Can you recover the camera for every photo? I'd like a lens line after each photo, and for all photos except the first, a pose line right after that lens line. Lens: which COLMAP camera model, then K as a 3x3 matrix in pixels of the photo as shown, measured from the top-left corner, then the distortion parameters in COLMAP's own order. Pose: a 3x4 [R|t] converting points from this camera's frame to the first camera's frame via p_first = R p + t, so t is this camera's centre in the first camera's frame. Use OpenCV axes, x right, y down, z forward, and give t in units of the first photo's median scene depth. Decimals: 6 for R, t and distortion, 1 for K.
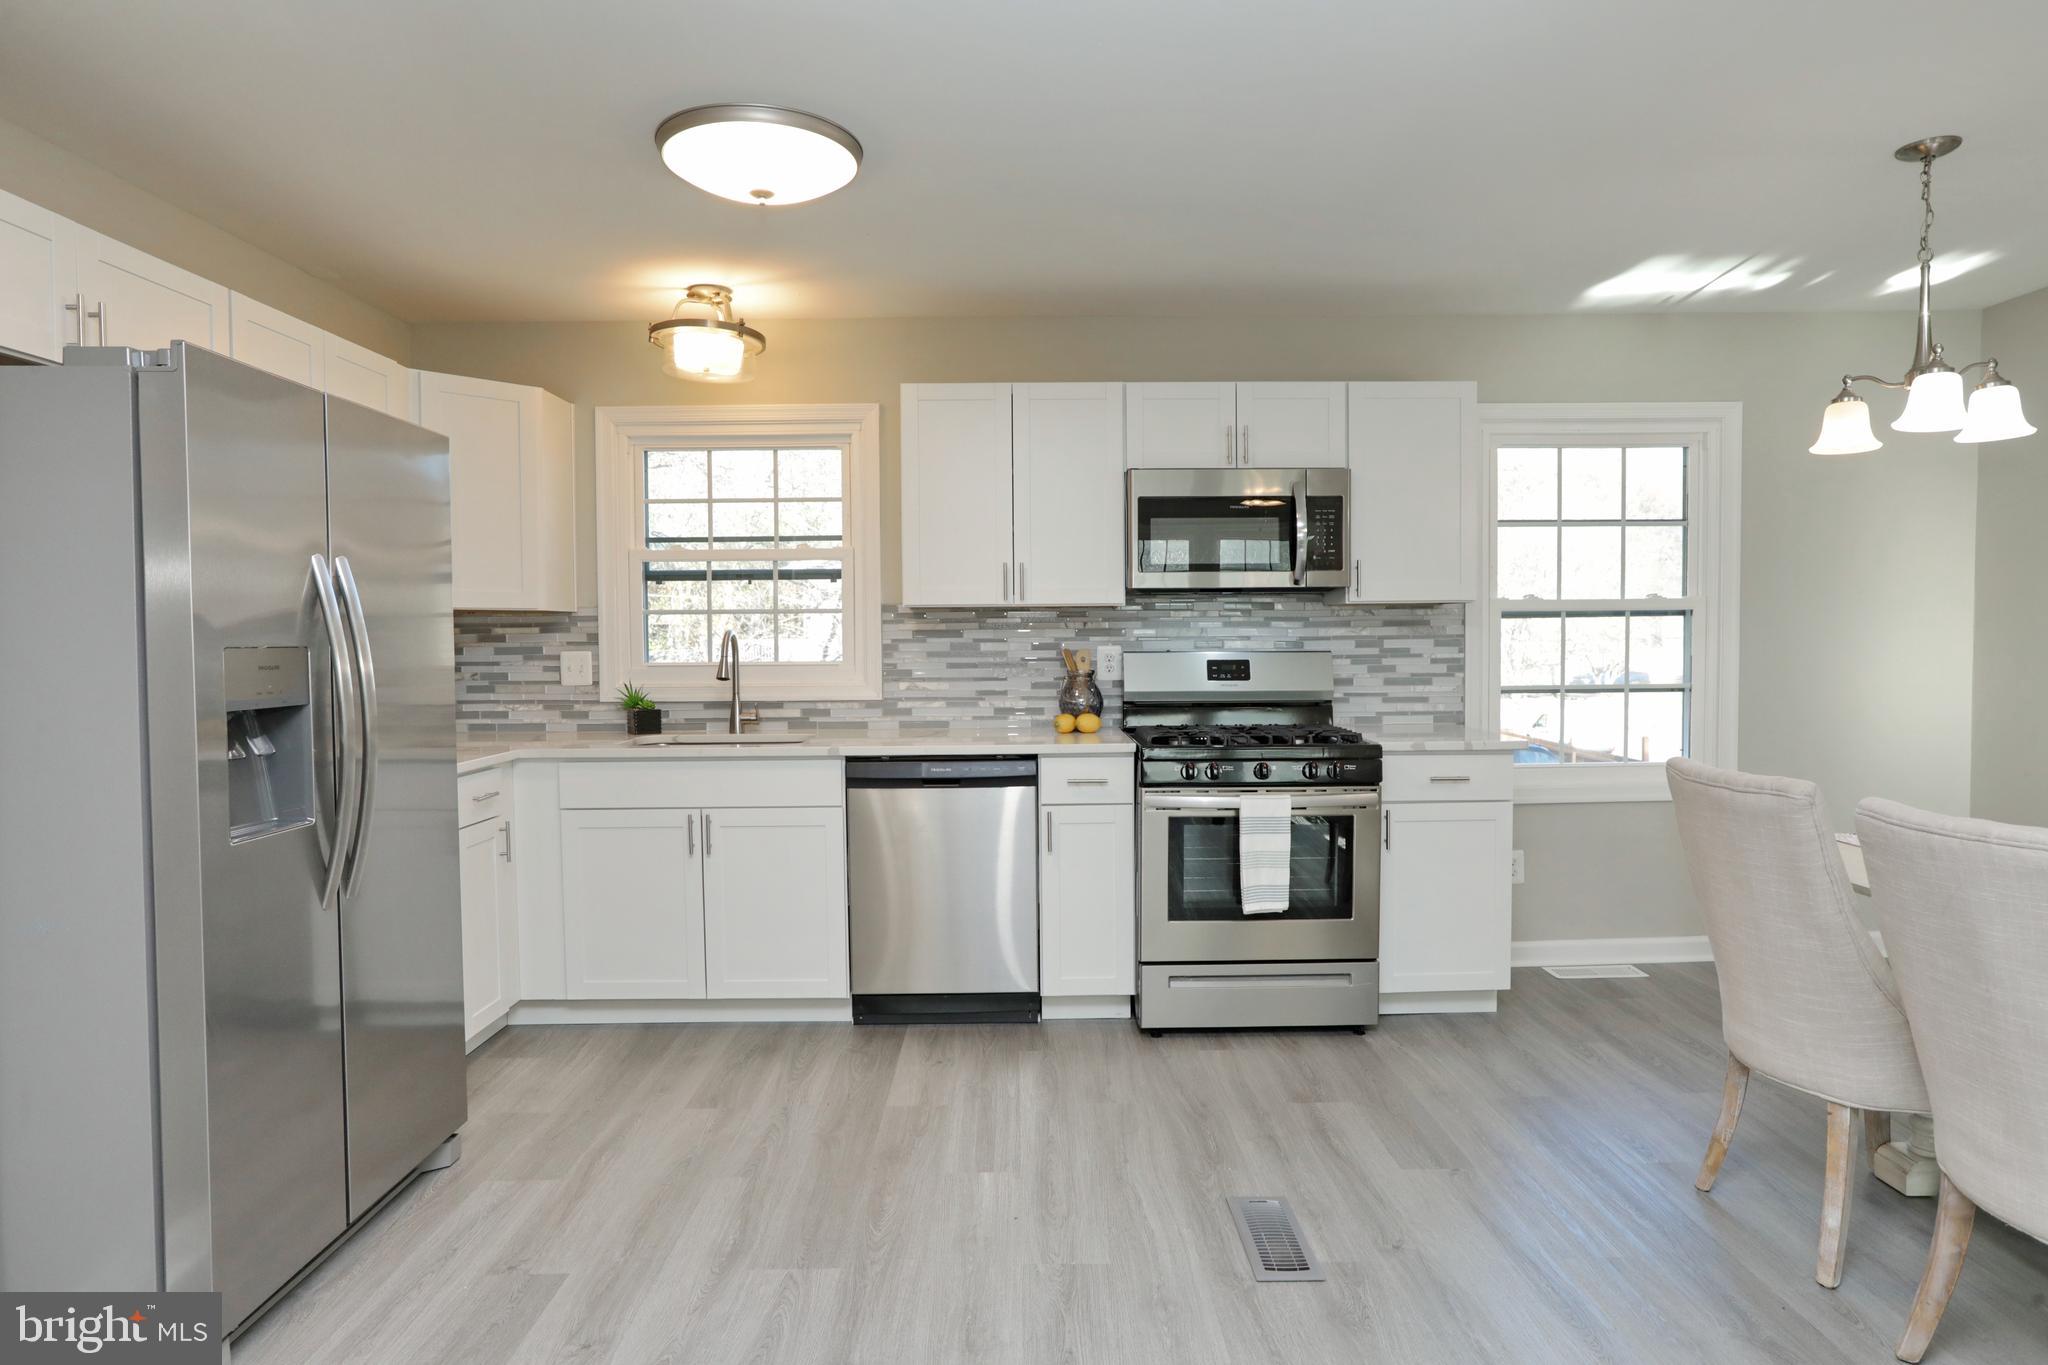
lens RADIAL K [[1168.5, 0, 1024.0], [0, 1168.5, 682.5], [0, 0, 1]] dist [-0.076629, 0.061632]
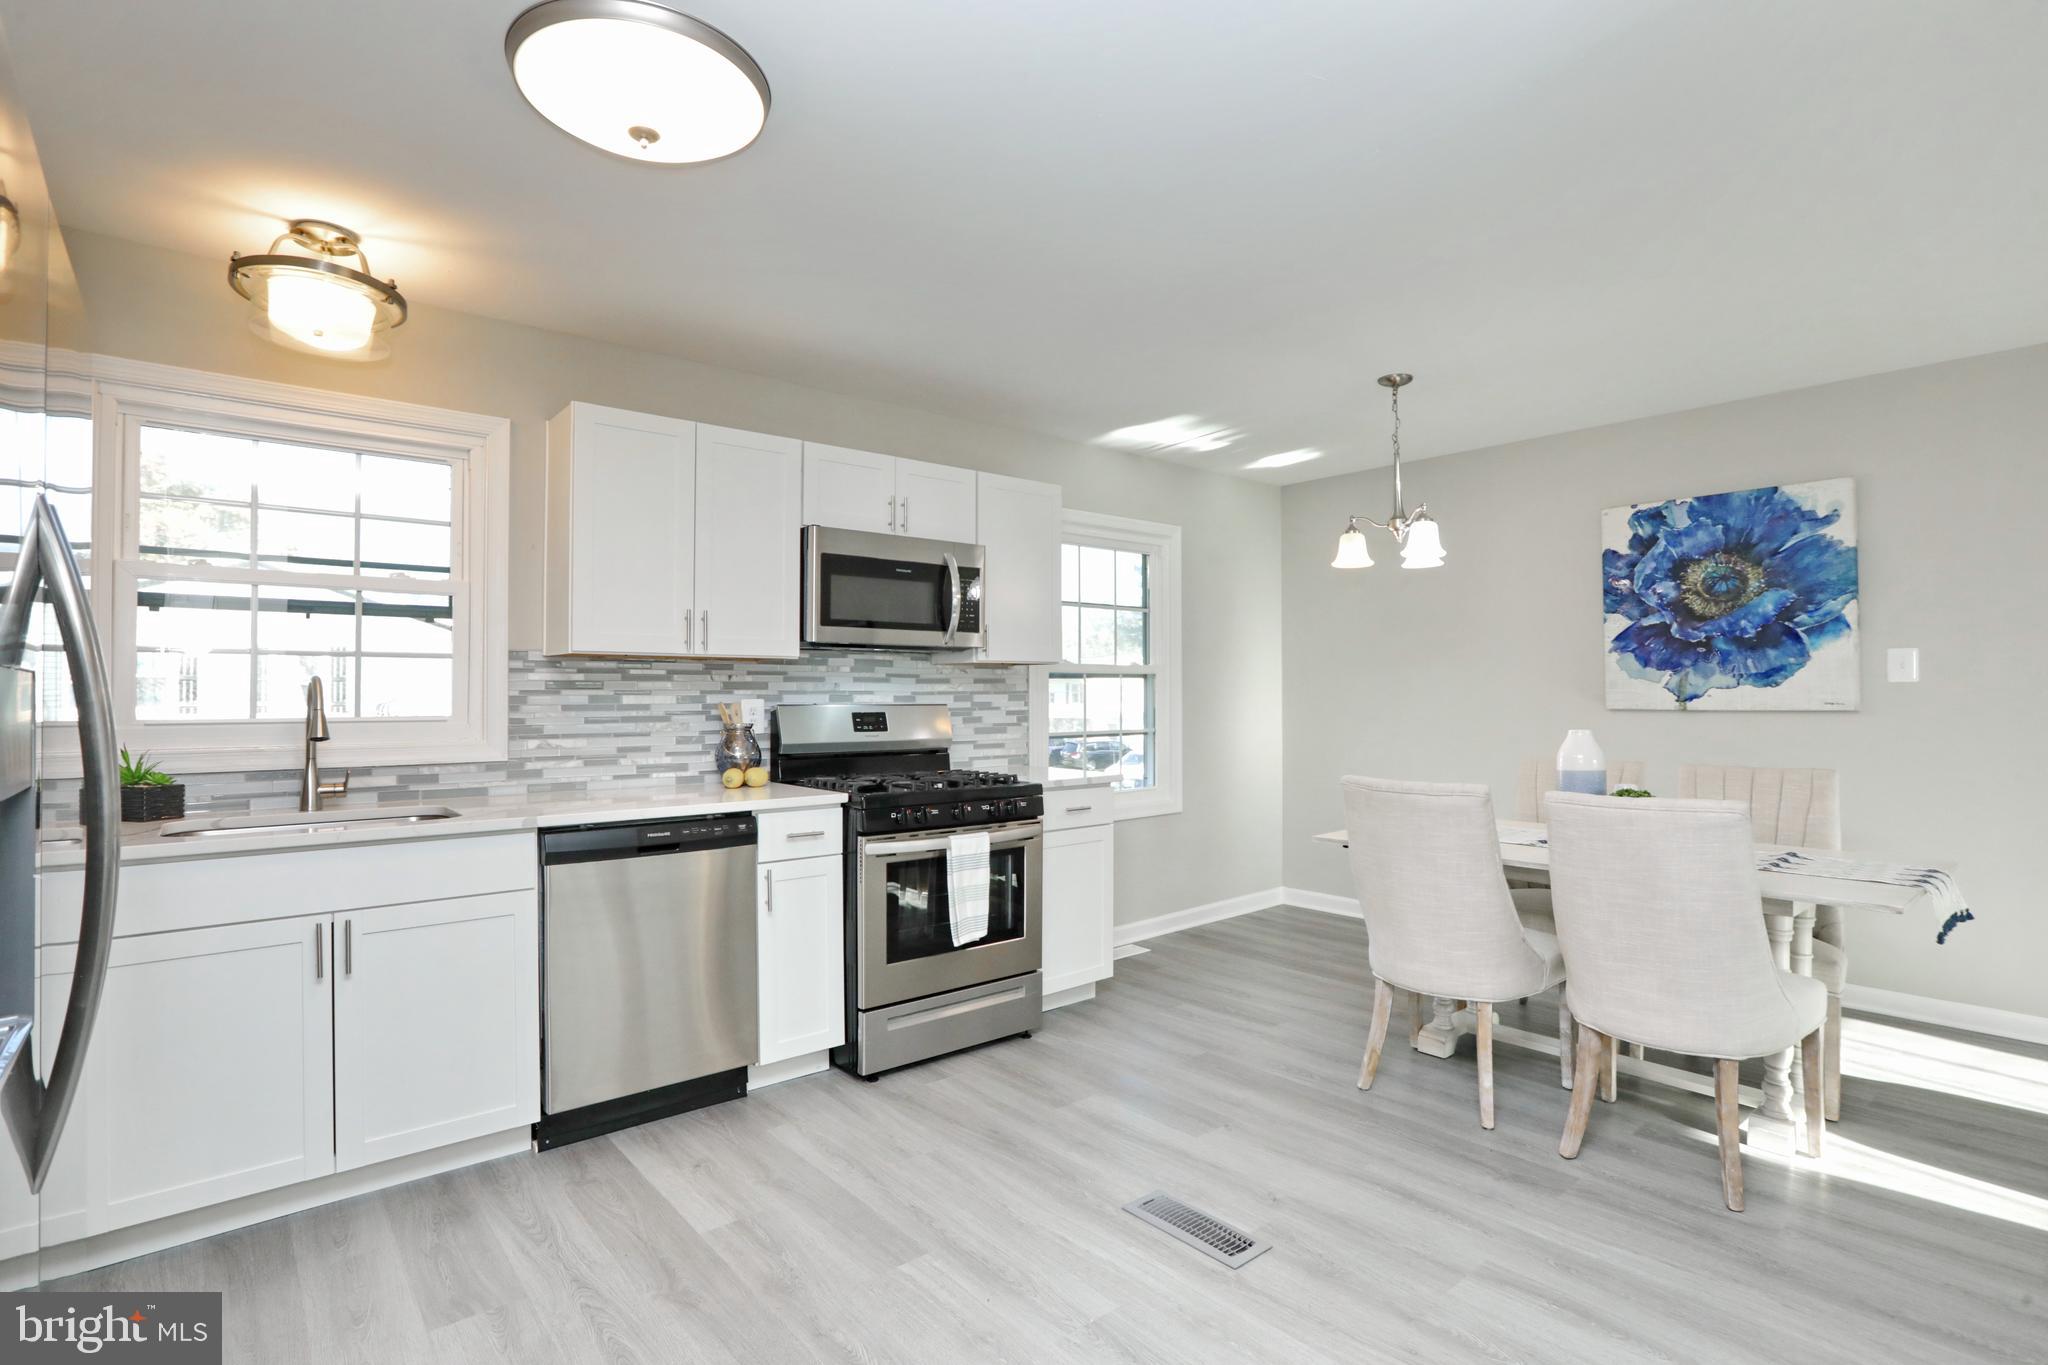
lens RADIAL K [[994.2, 0, 1024.0], [0, 994.2, 682.5], [0, 0, 1]] dist [-0.047967, 0.019150]
pose [[0.770055, 0.015041, 0.637800, -0.291327], [0.022817, 0.998433, -0.051094, 0.002929], [-0.637569, 0.053897, 0.768505, 0.199271]]
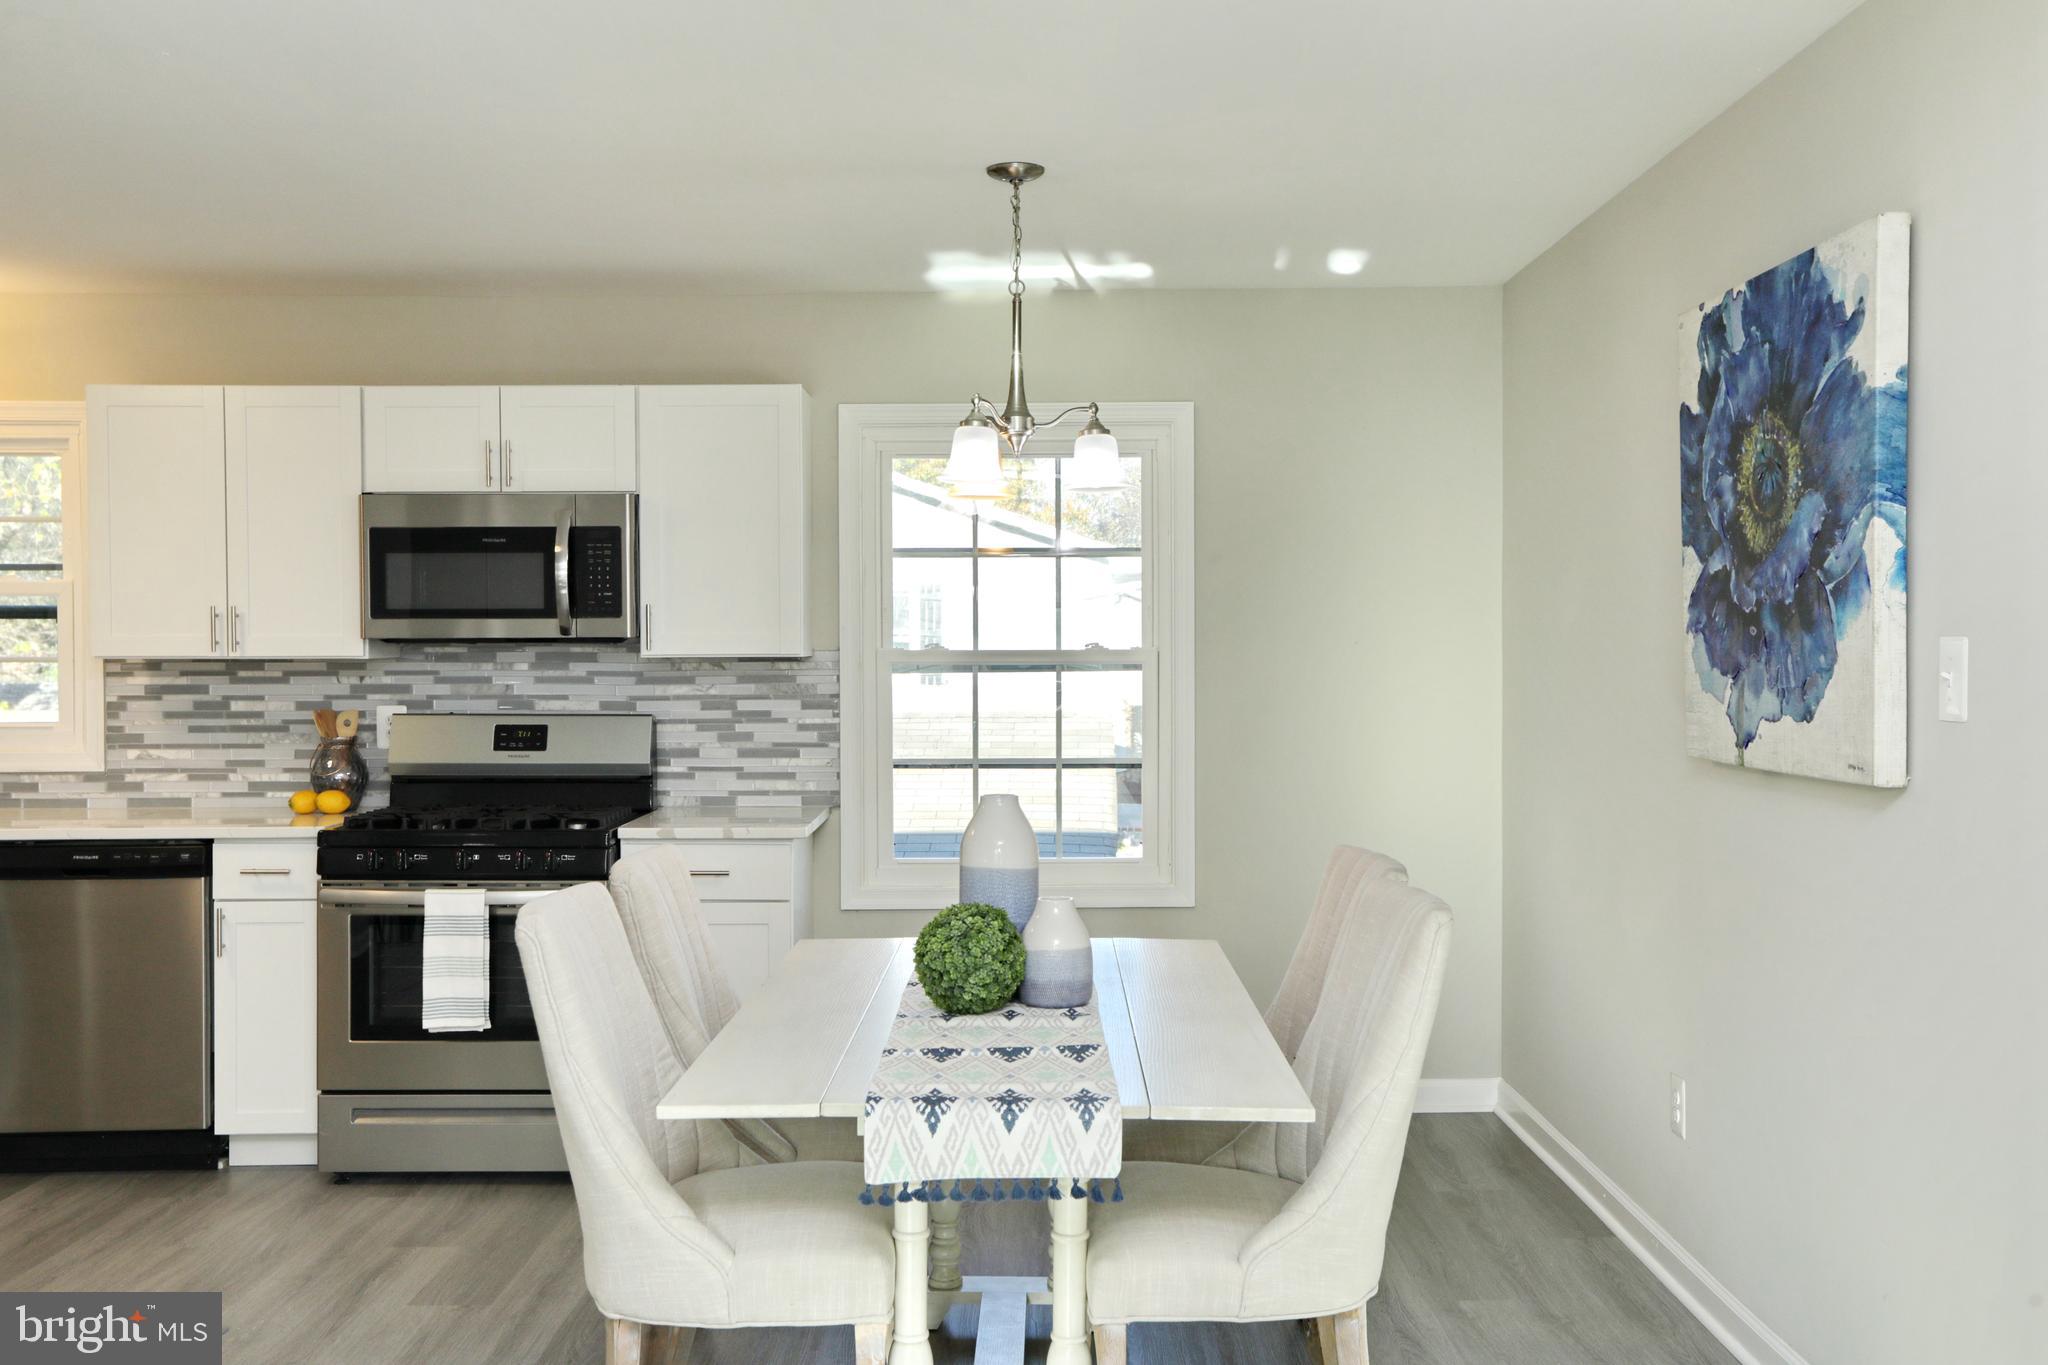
lens RADIAL K [[1940.8, 0, 1024.0], [0, 1940.8, 682.5], [0, 0, 1]] dist [-0.006568, 0.129279]
pose [[0.999923, 0.006823, -0.010390, 0.523736], [-0.007092, 0.999635, -0.026065, -0.015790], [0.010208, 0.026137, 0.999606, -0.332477]]
